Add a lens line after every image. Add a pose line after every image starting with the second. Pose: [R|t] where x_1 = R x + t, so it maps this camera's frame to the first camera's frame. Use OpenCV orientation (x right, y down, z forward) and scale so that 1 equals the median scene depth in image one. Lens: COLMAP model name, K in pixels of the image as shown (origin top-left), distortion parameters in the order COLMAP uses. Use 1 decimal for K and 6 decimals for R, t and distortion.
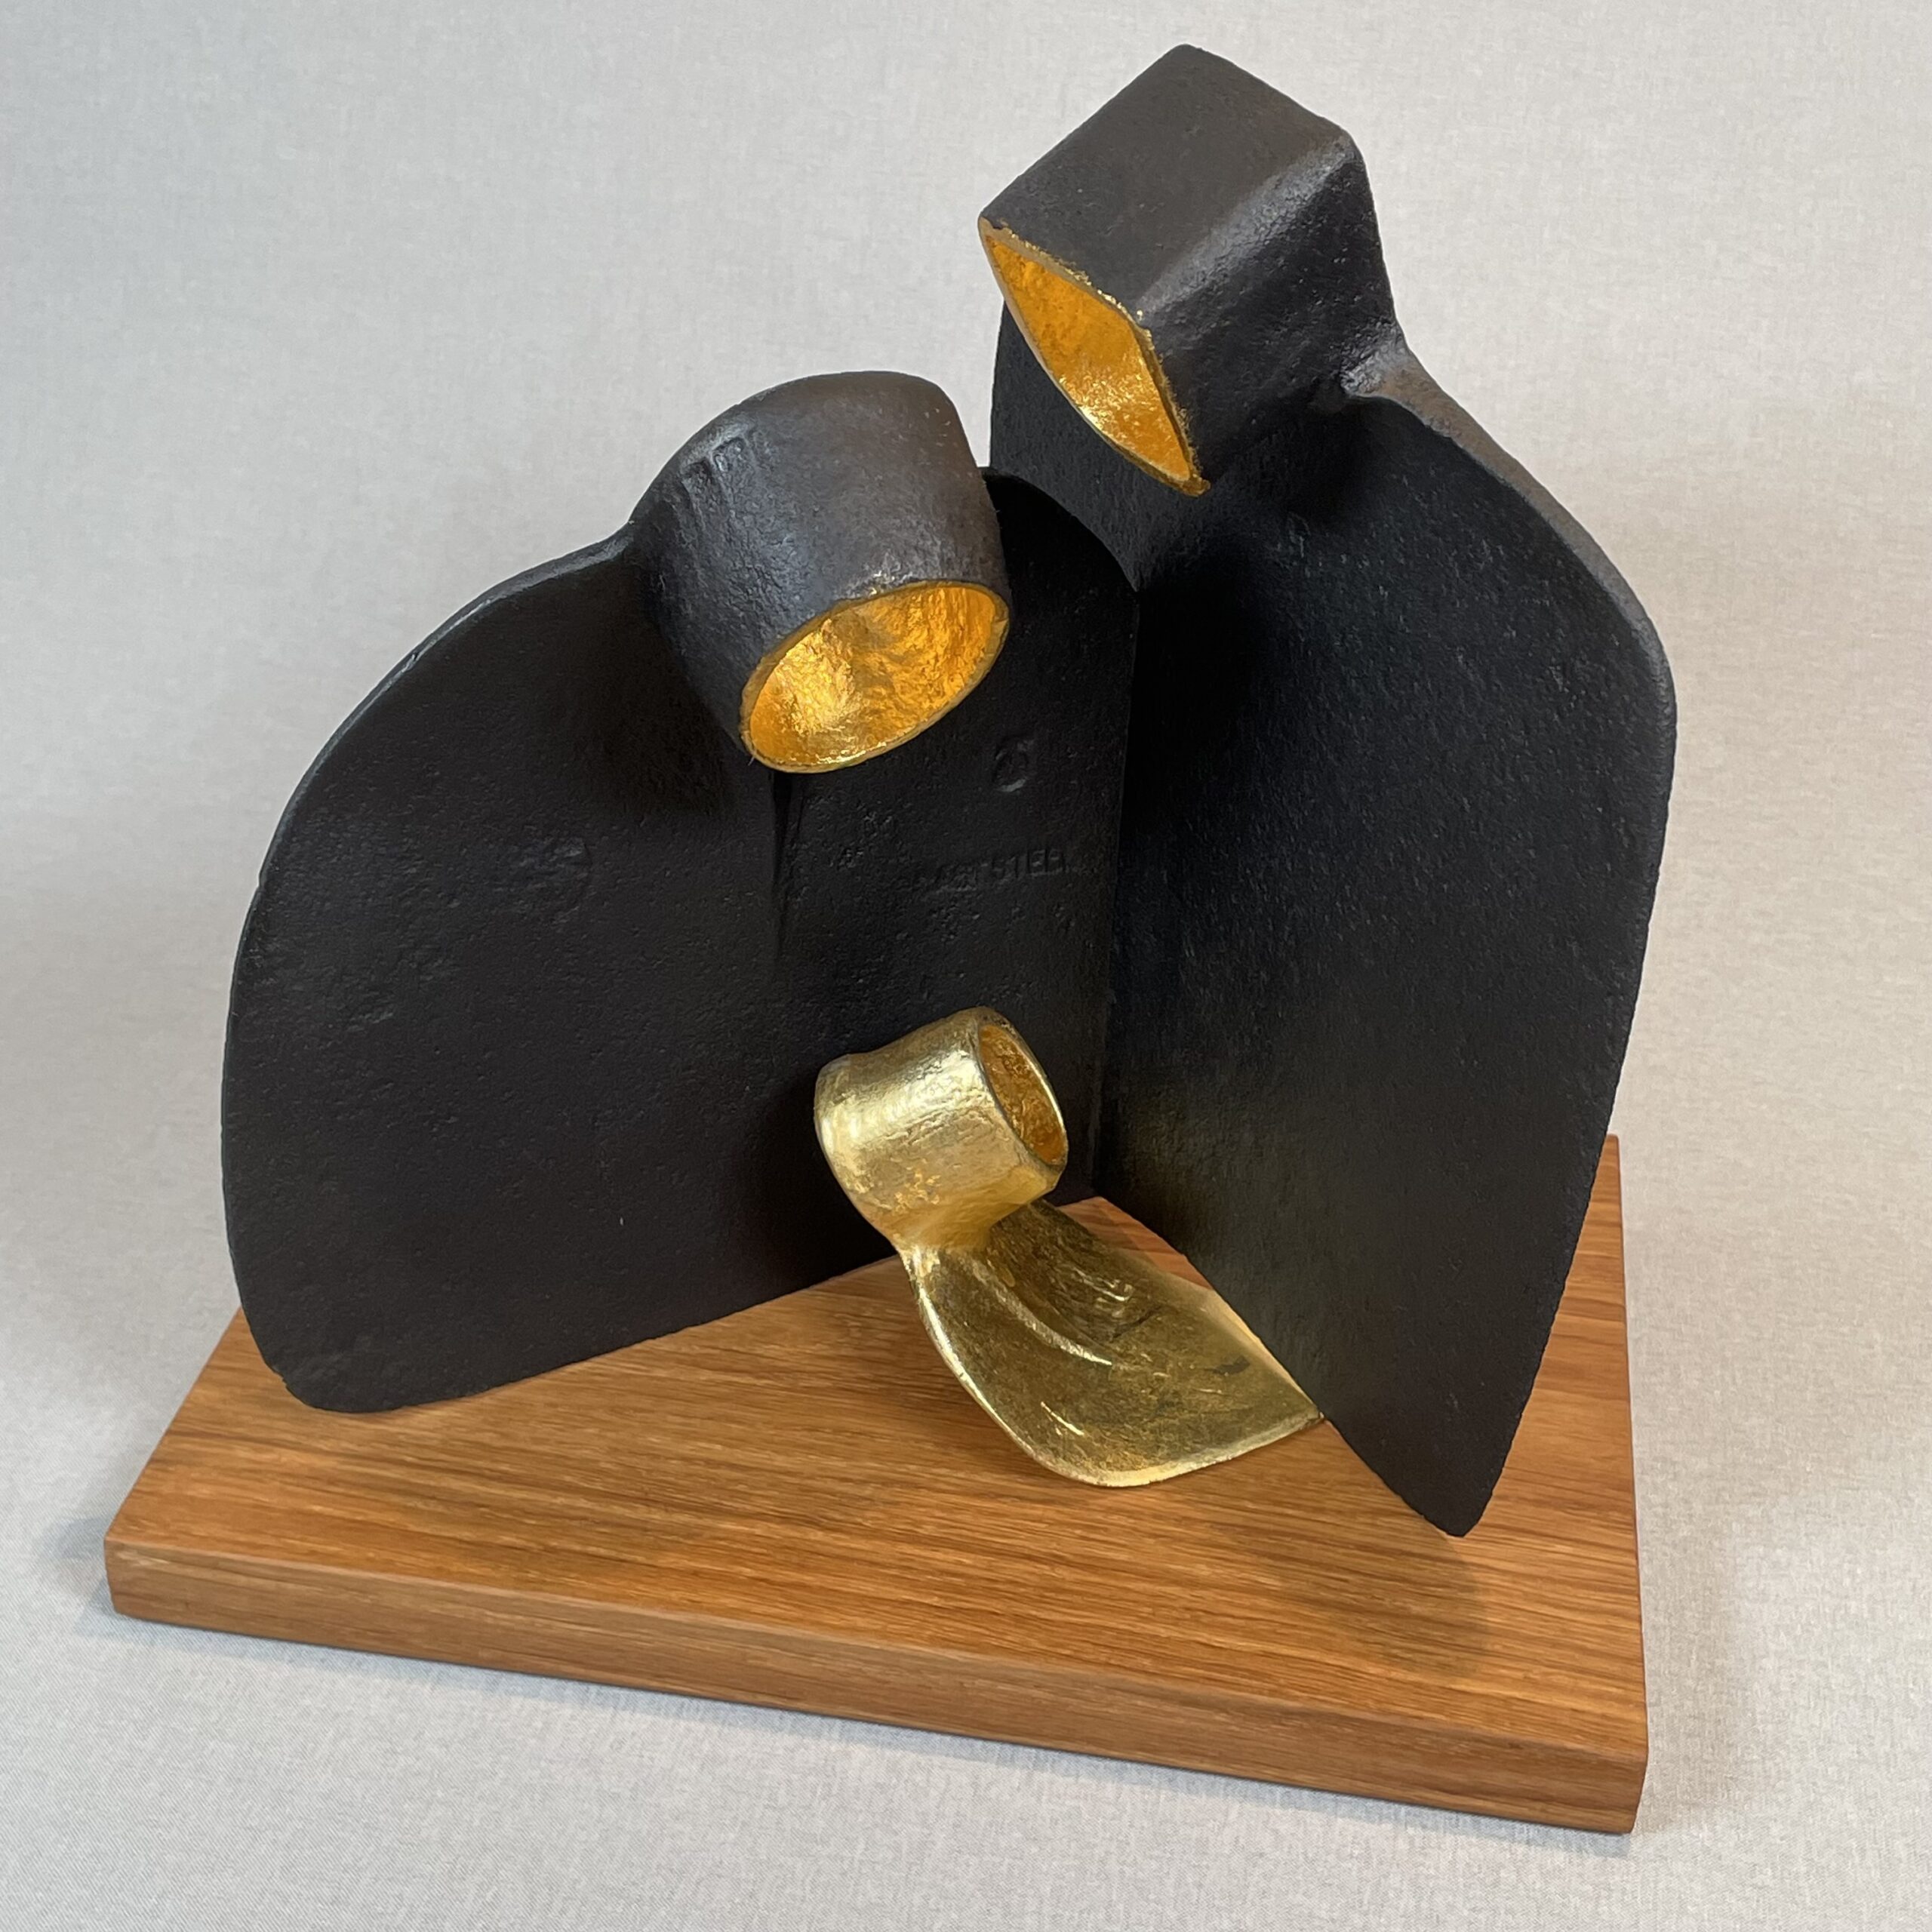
lens RADIAL K [[3068.6, 0, 1007.6], [0, 3068.6, 983.7], [0, 0, 1]] dist [0.038634, 0.000000]
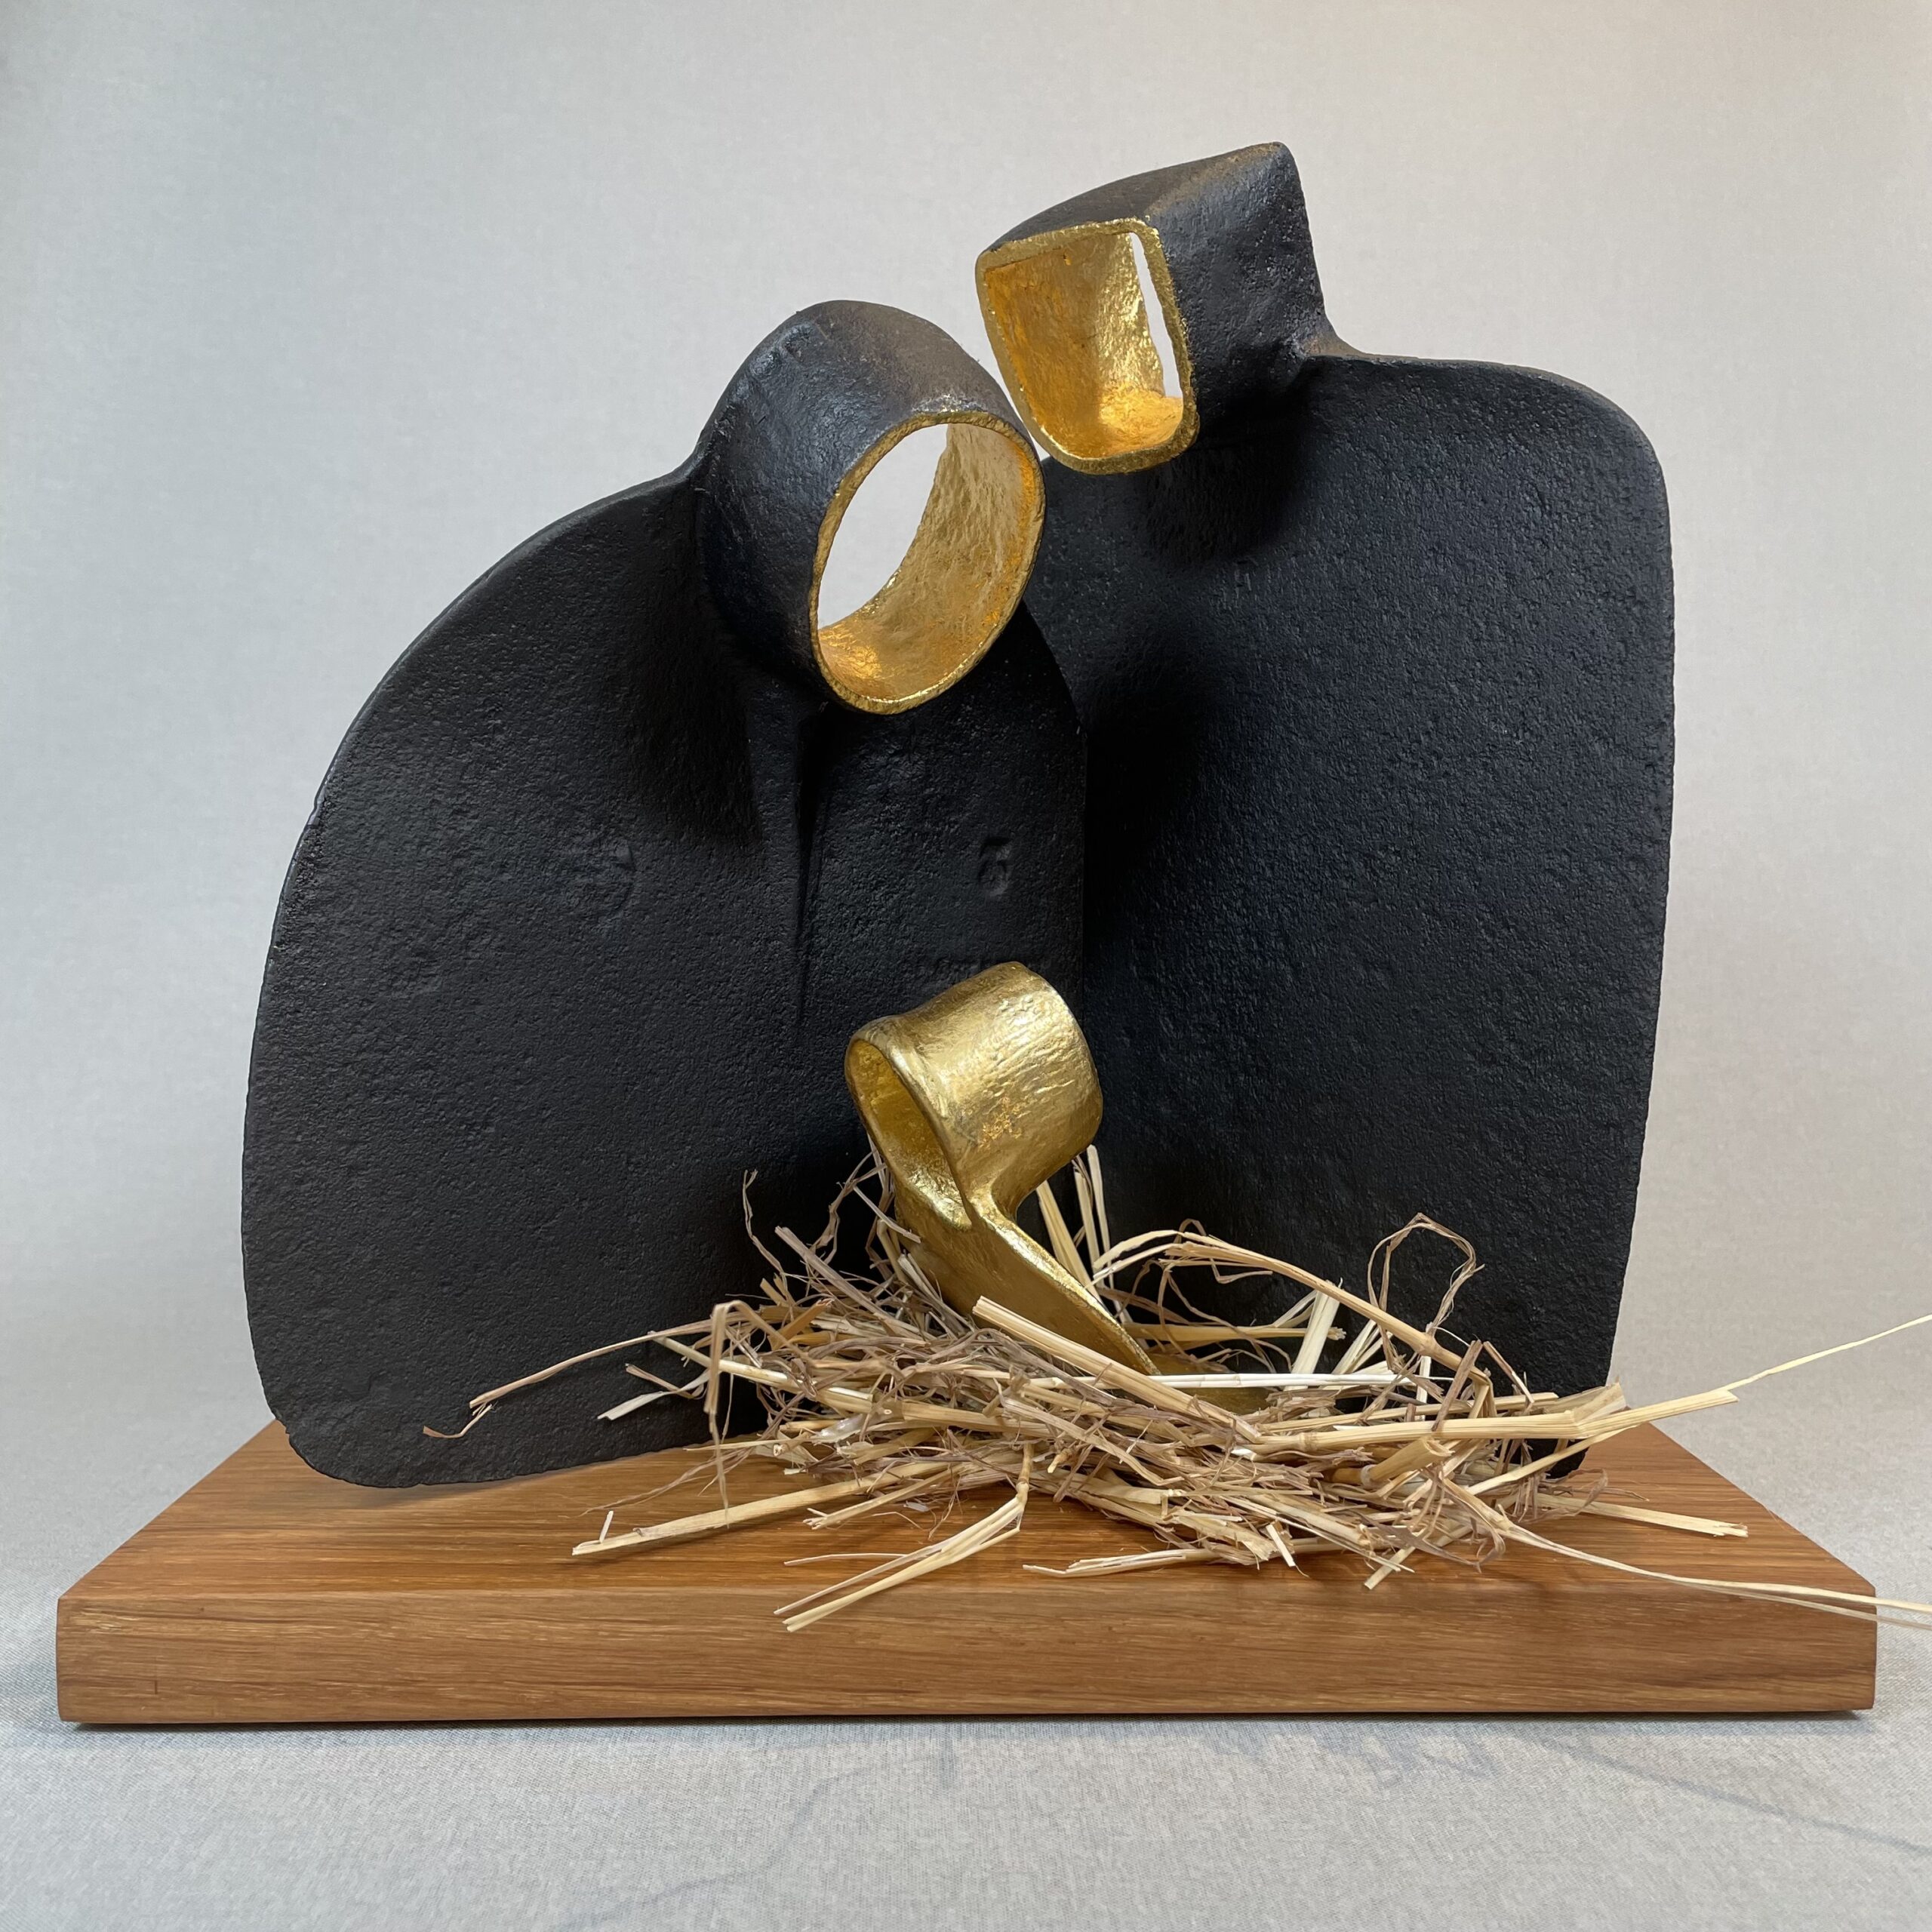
lens RADIAL K [[1966.7, 0, 1000.8], [0, 1966.7, 973.0], [0, 0, 1]] dist [0.014497, 0.000000]
pose [[0.981013, -0.039717, 0.189834, -0.141568], [0.131340, 0.856248, -0.499589, 0.339263], [-0.142703, 0.515036, 0.845206, 0.437317]]
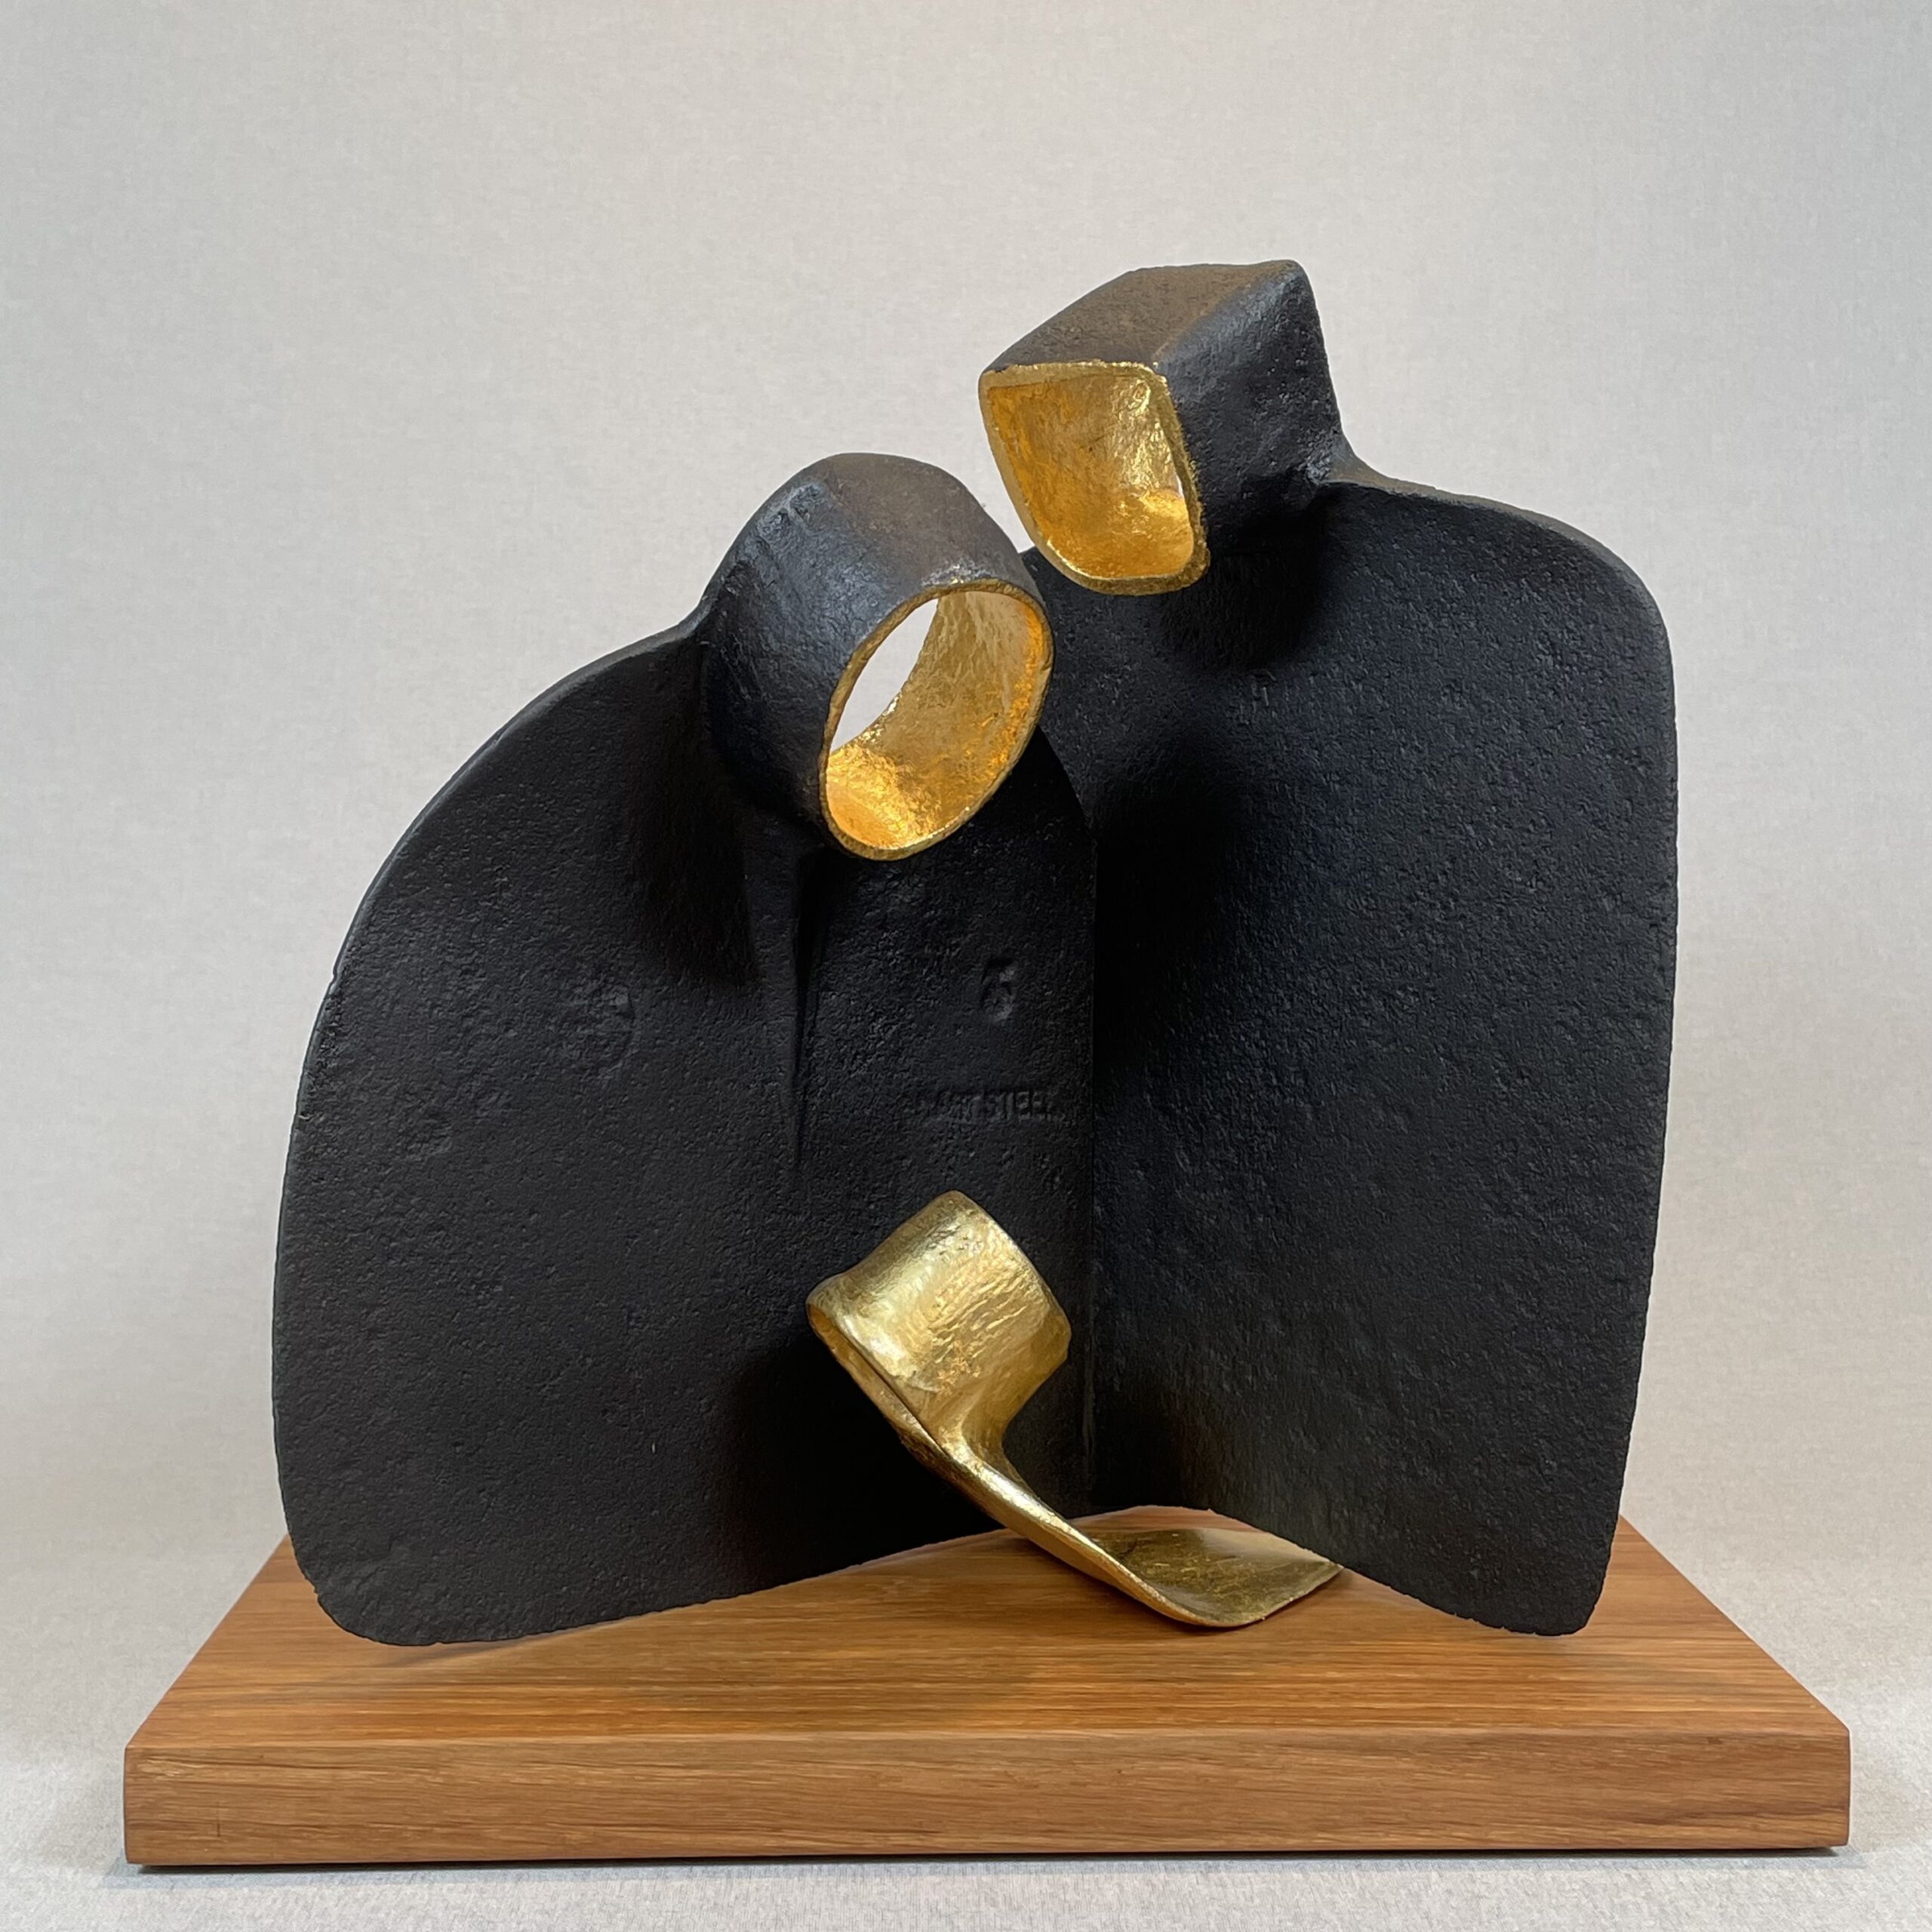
lens RADIAL K [[3068.6, 0, 1001.2], [0, 3068.6, 951.2], [0, 0, 1]] dist [0.038634, 0.000000]
pose [[0.978842, -0.045360, 0.199528, -0.217943], [0.139140, 0.862526, -0.486506, 0.452333], [-0.150031, 0.503975, 0.850588, 0.106980]]
